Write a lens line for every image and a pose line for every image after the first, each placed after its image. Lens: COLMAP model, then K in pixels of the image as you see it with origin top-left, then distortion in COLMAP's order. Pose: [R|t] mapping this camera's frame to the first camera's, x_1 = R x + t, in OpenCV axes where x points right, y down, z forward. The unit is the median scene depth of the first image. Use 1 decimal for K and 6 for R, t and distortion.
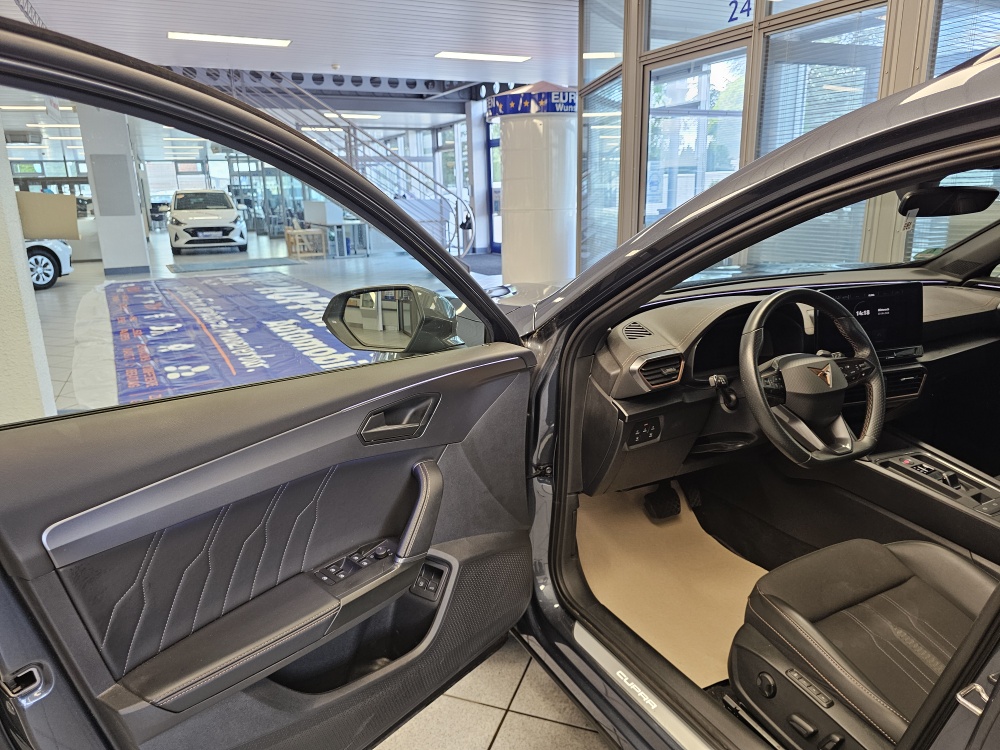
lens RADIAL K [[675.2, 0, 505.5], [0, 675.2, 372.1], [0, 0, 1]] dist [0.044870, -0.058994]
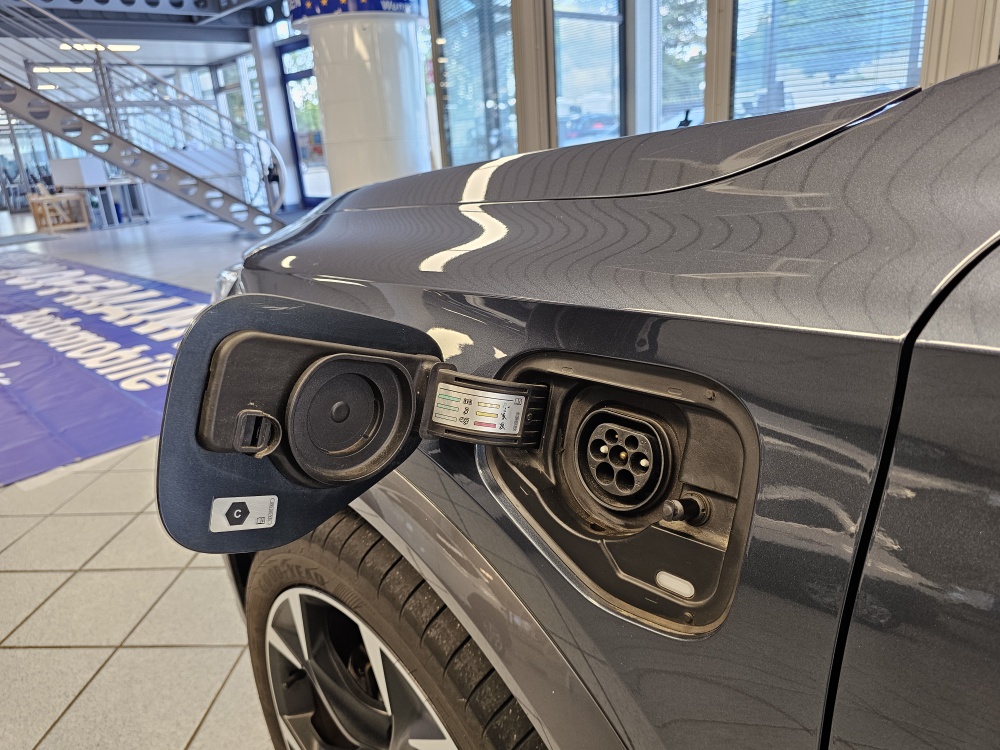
lens RADIAL K [[678.8, 0, 511.0], [0, 678.8, 367.5], [0, 0, 1]] dist [0.048752, -0.058256]
pose [[0.957506, -0.127049, 0.258922, -0.021053], [0.113763, 0.991331, 0.065731, -0.004014], [-0.265029, -0.033482, 0.963659, 0.089778]]
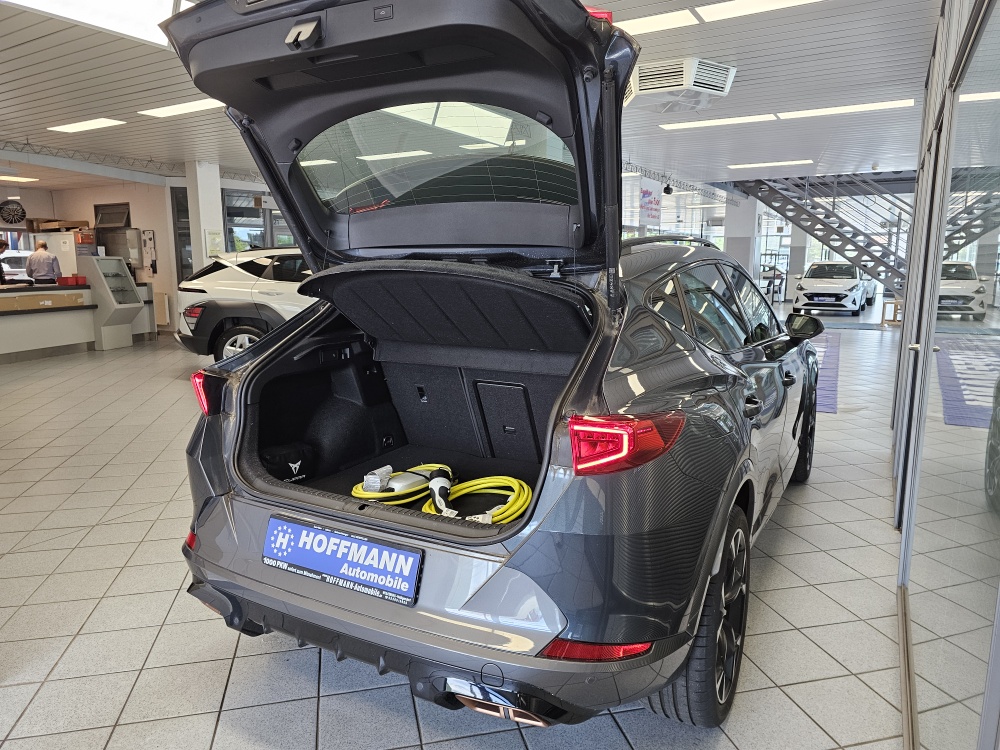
lens RADIAL K [[675.2, 0, 505.5], [0, 675.2, 372.1], [0, 0, 1]] dist [0.044870, -0.058994]
pose [[0.549130, 0.152136, -0.821773, 0.262487], [-0.227904, 0.973284, 0.027894, 0.012965], [0.804062, 0.171968, 0.569132, -0.093751]]
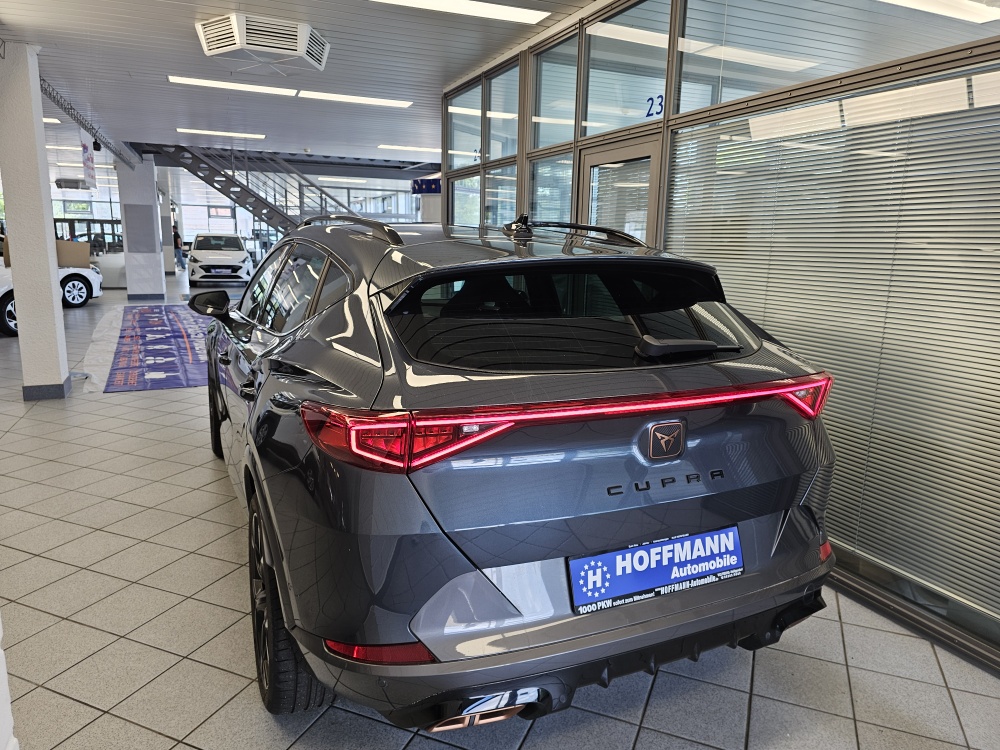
lens RADIAL K [[675.2, 0, 505.5], [0, 675.2, 372.1], [0, 0, 1]] dist [0.044870, -0.058994]
pose [[0.998043, 0.048763, -0.039148, 0.124000], [-0.051415, 0.996230, -0.069873, 0.032598], [0.035593, 0.071749, 0.996787, -0.163245]]
